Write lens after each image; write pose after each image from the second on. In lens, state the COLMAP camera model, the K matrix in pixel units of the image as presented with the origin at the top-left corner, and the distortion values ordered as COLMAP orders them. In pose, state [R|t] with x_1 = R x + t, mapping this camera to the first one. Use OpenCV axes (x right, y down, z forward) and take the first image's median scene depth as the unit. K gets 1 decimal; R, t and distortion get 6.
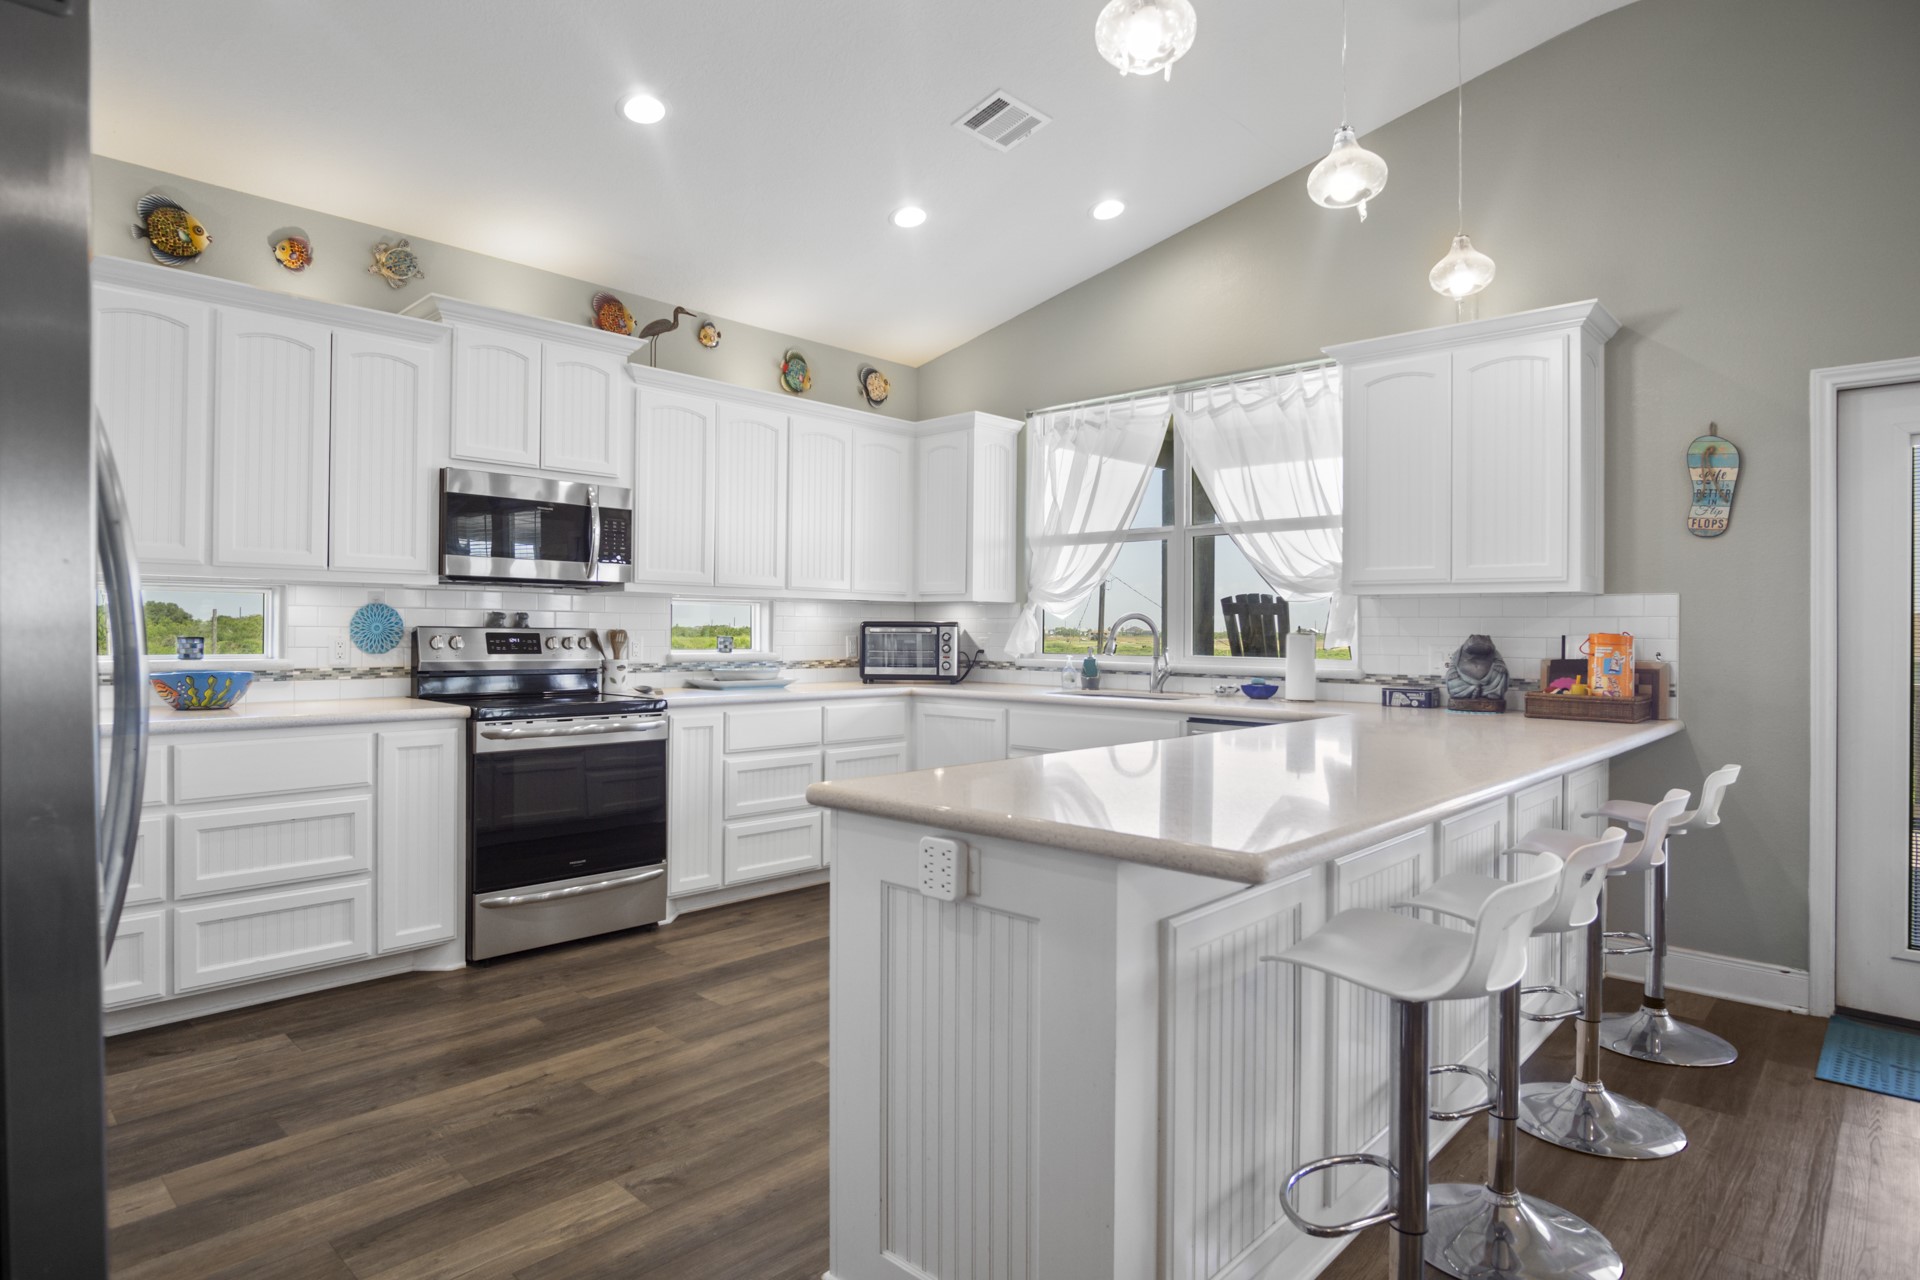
lens RADIAL K [[1036.5, 0, 958.5], [0, 1036.5, 625.1], [0, 0, 1]] dist [-0.019724, 0.000023]
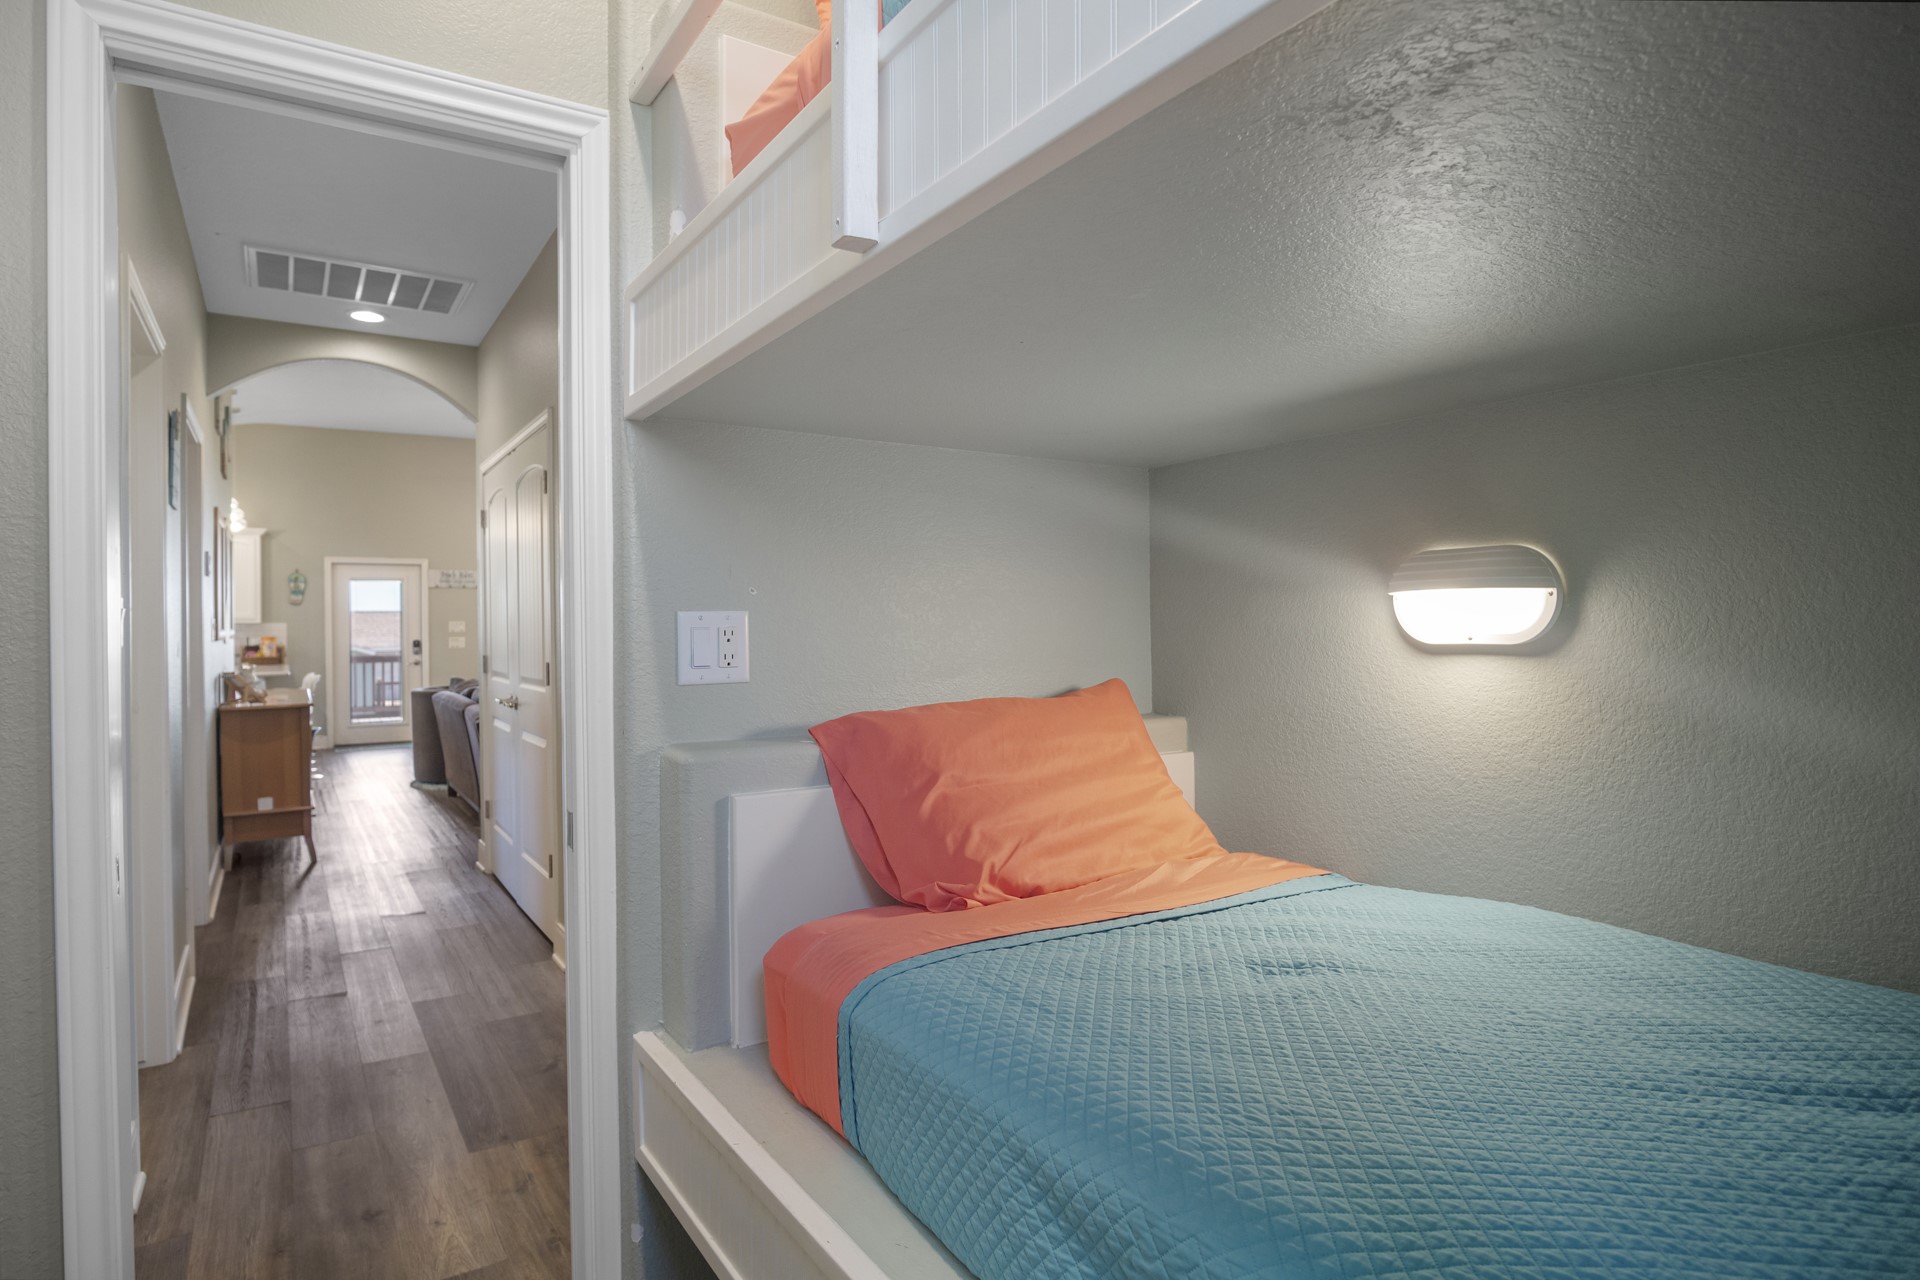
lens RADIAL K [[1034.2, 0, 960.0], [0, 1034.2, 640.0], [0, 0, 1]] dist [-0.039058, 0.000514]
pose [[0.250571, -0.020631, 0.967878, -1.601579], [0.007121, 0.999785, 0.019468, -0.022750], [-0.968072, 0.002014, 0.250664, -1.577717]]
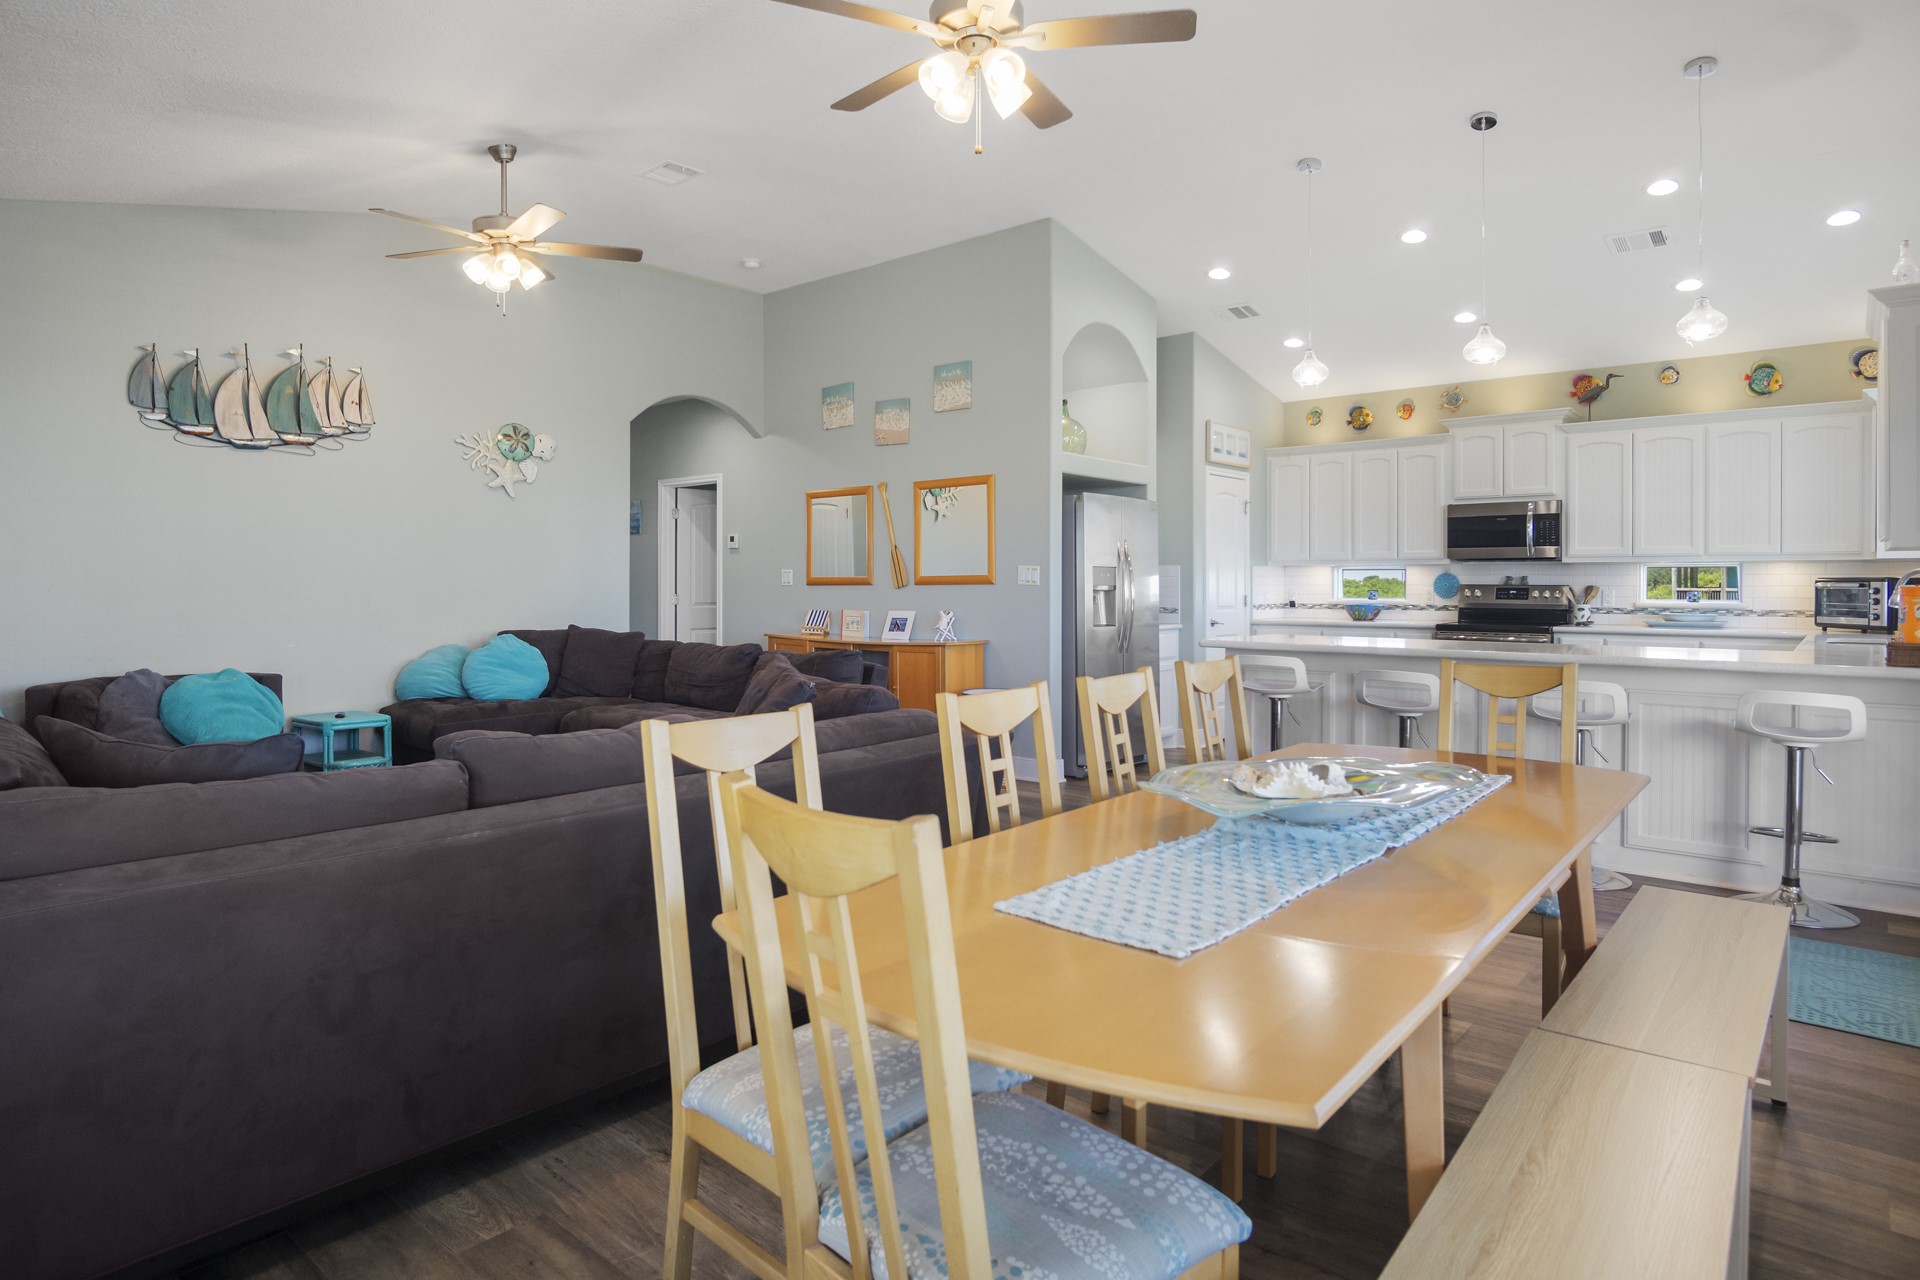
lens RADIAL K [[1135.6, 0, 962.9], [0, 1135.6, 584.2], [0, 0, 1]] dist [-0.011330, -0.001387]
pose [[0.069079, -0.006637, -0.997589, 1.657601], [0.005789, 0.999964, -0.006252, 0.009171], [0.997594, -0.005344, 0.069115, -0.090703]]
